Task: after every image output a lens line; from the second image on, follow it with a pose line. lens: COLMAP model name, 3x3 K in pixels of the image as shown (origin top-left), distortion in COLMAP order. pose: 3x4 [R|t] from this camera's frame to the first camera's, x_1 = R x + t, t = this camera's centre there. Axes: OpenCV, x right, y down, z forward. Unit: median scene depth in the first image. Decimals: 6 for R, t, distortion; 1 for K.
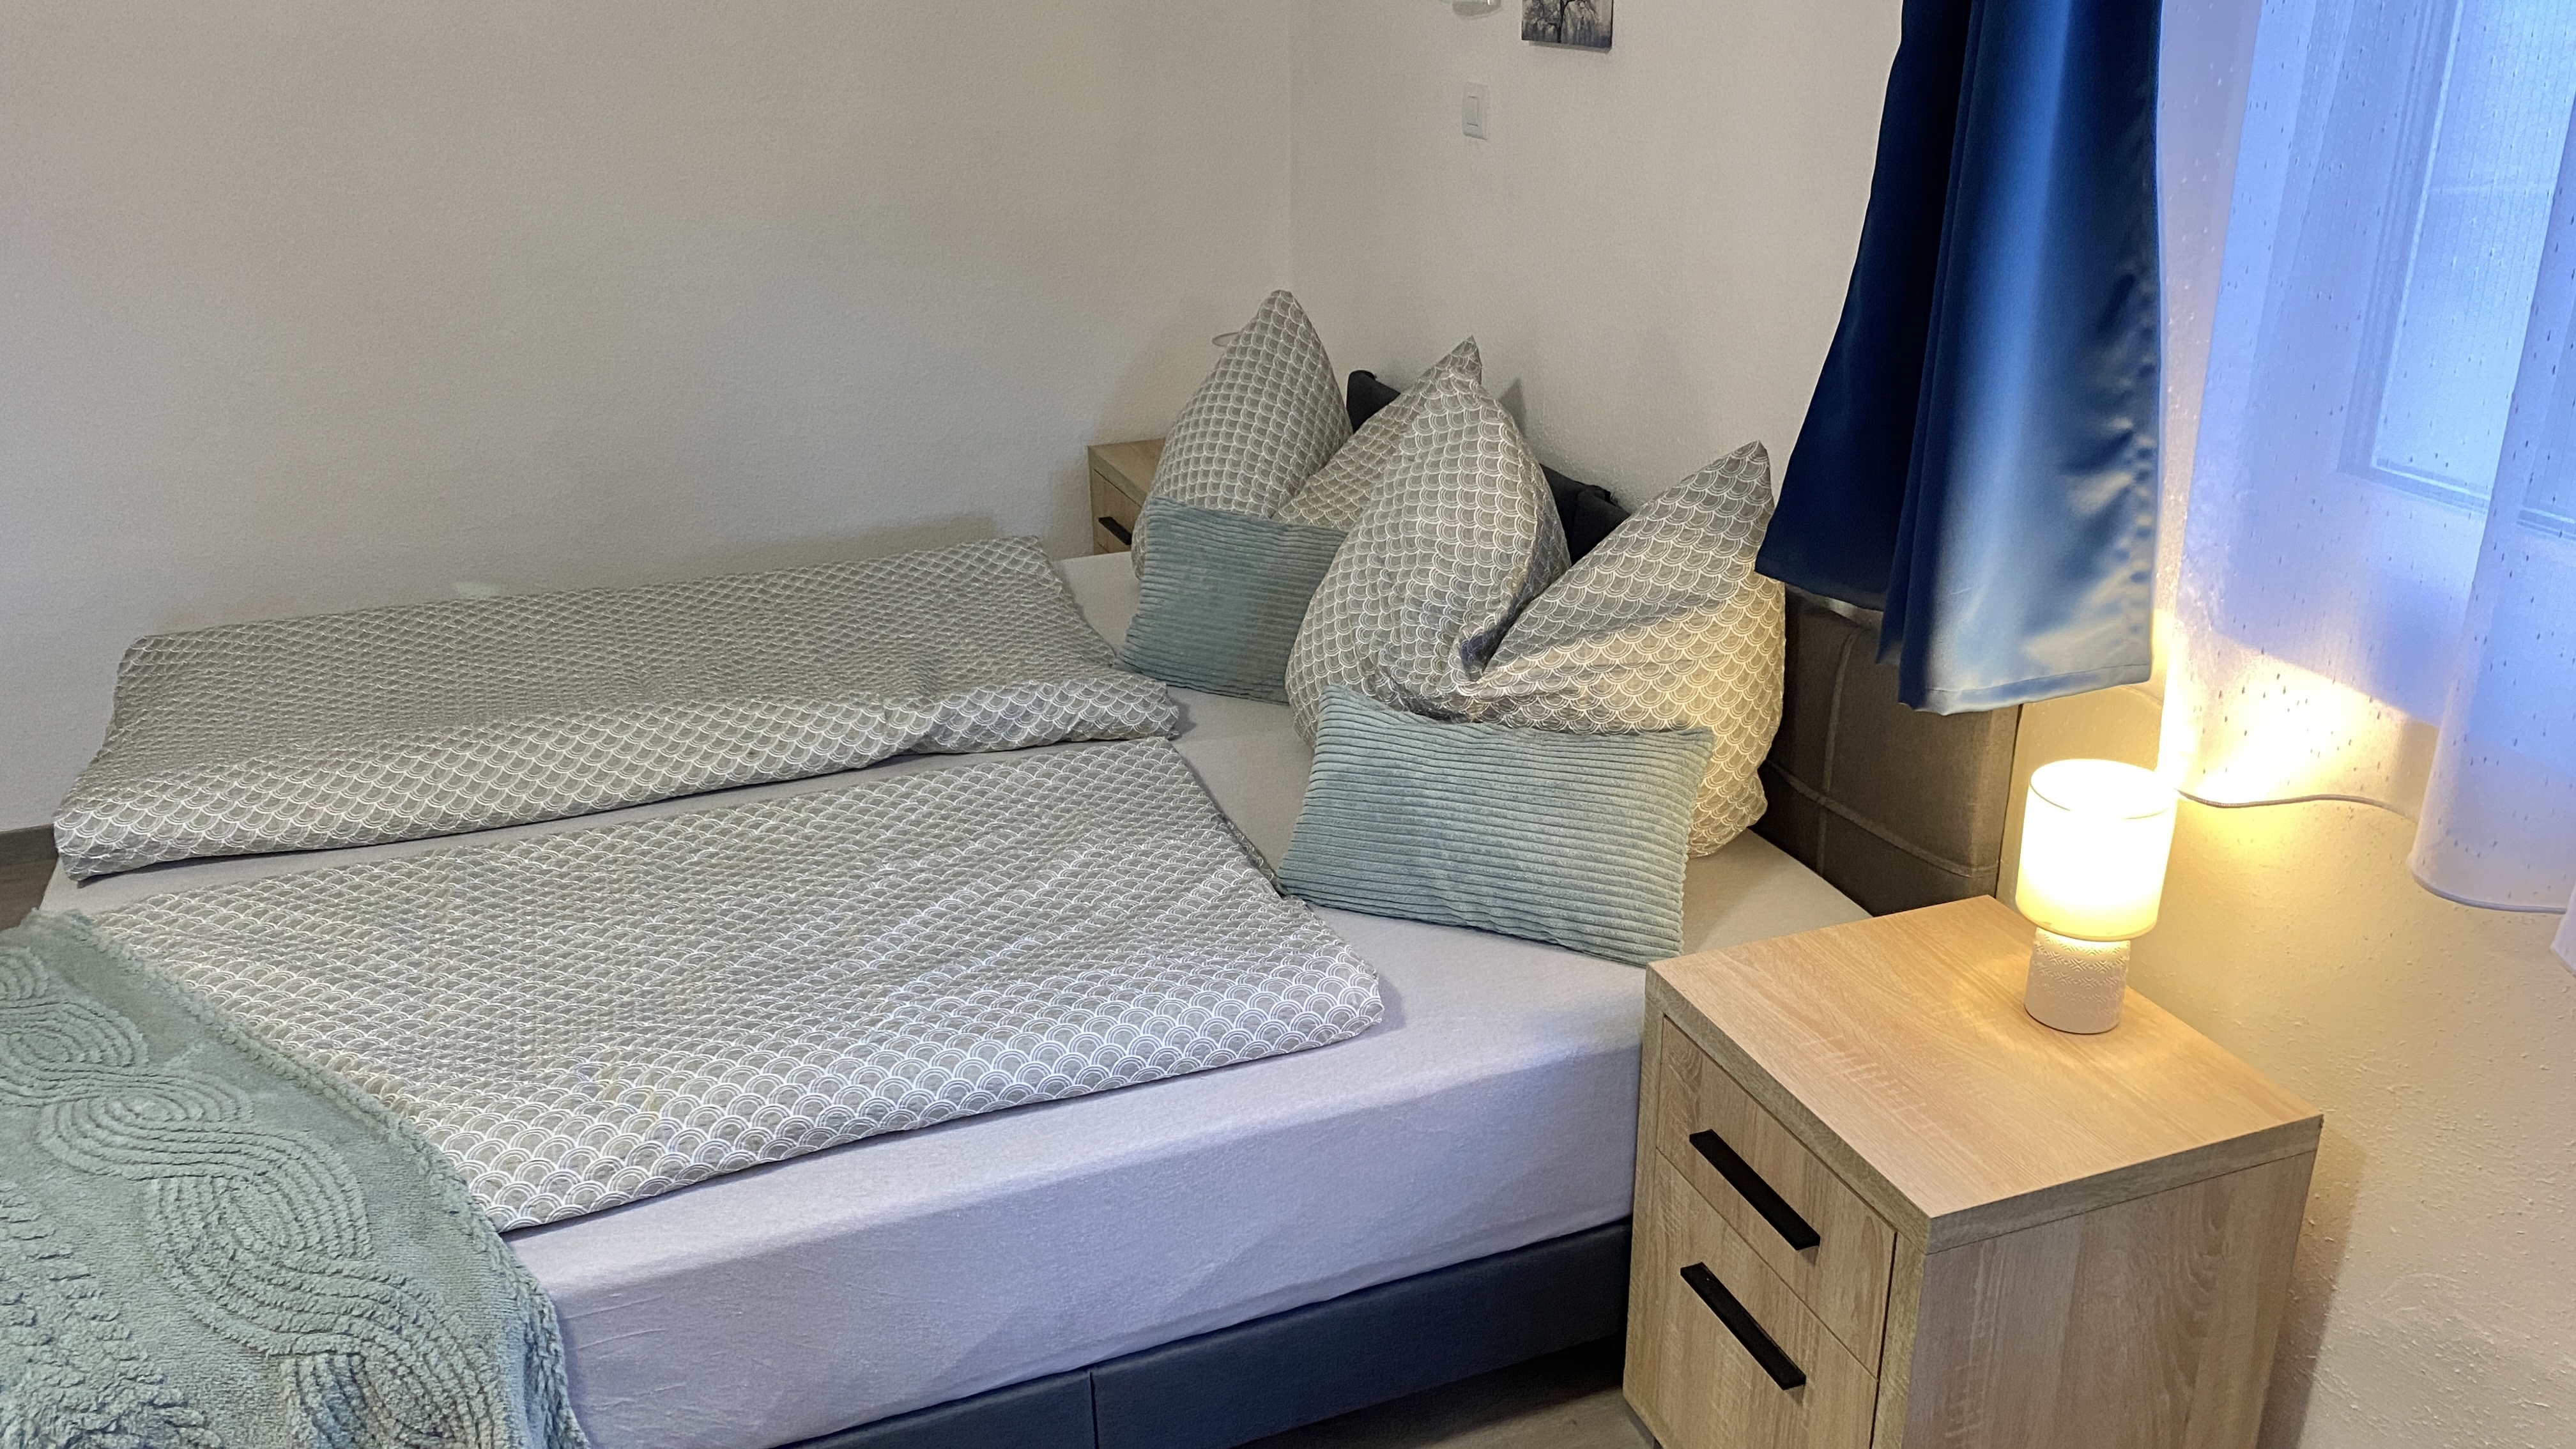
lens RADIAL K [[2039.2, 0, 1288.0], [0, 2039.2, 724.5], [0, 0, 1]] dist [0.007461, 0.002181]
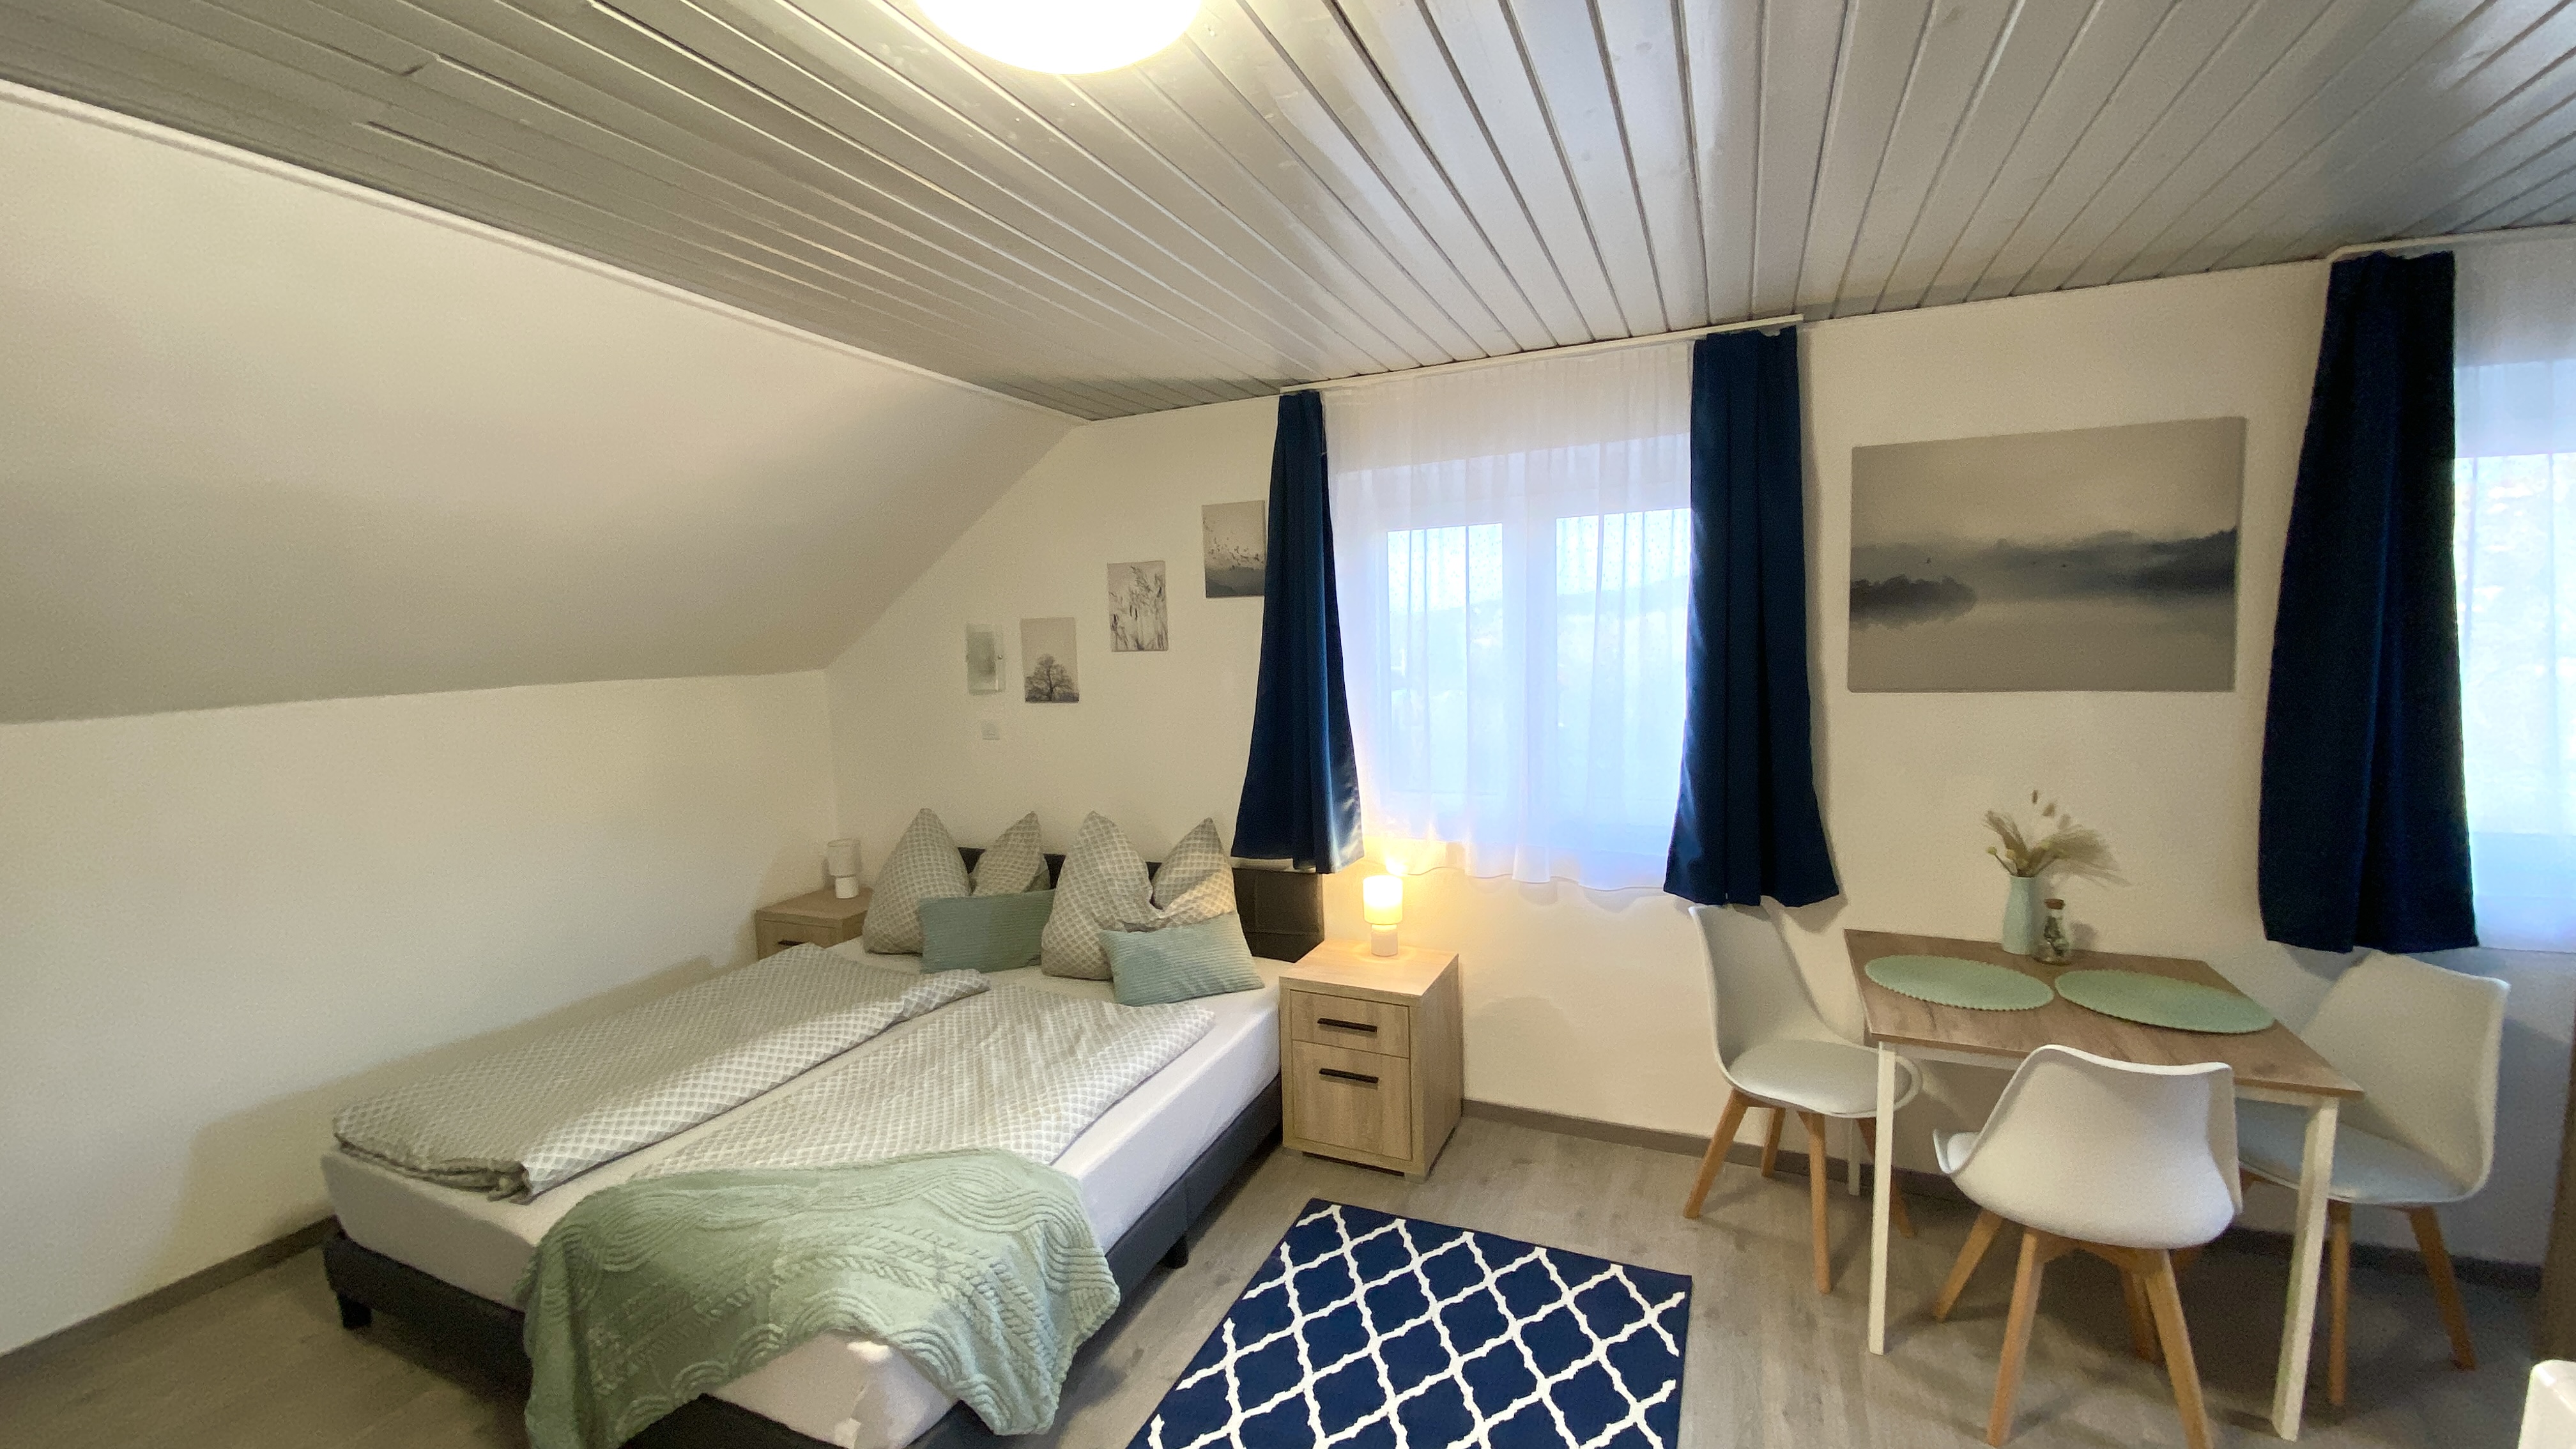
lens RADIAL K [[1088.8, 0, 1273.8], [0, 1088.8, 734.7], [0, 0, 1]] dist [0.026612, -0.022563]
pose [[0.685159, -0.075899, 0.724429, -0.865484], [0.287685, 0.941896, -0.173407, 0.051502], [-0.669175, 0.327218, 0.667183, -0.173318]]
